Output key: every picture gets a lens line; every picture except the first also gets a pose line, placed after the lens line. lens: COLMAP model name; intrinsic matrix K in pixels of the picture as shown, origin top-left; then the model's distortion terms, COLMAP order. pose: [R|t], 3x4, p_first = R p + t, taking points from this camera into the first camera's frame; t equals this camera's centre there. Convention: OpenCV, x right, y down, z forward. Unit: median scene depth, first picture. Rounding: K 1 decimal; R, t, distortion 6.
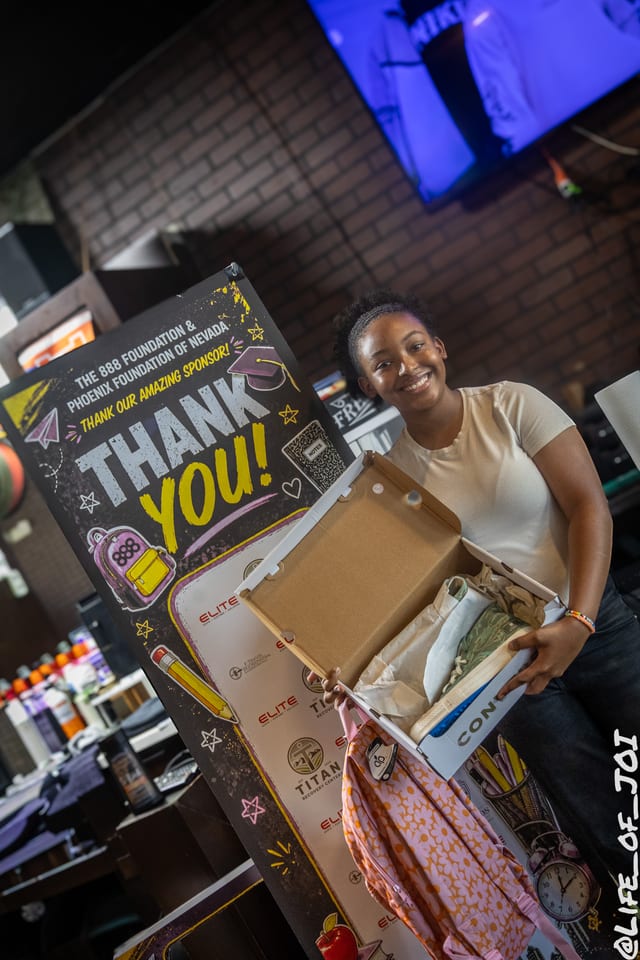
lens RADIAL K [[1119.1, 0, 321.8], [0, 1119.1, 475.7], [0, 0, 1]] dist [0.008339, 0.017178]
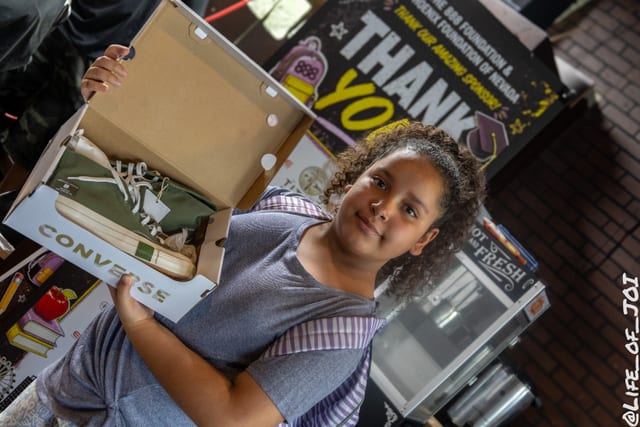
lens RADIAL K [[596.4, 0, 320.0], [0, 596.4, 213.5], [0, 0, 1]] dist [0.010460, 0.003108]
pose [[0.212025, 0.964559, -0.157071, 0.083609], [-0.941324, 0.244760, 0.232381, -0.059197], [0.262590, 0.098584, 0.959858, 0.374929]]
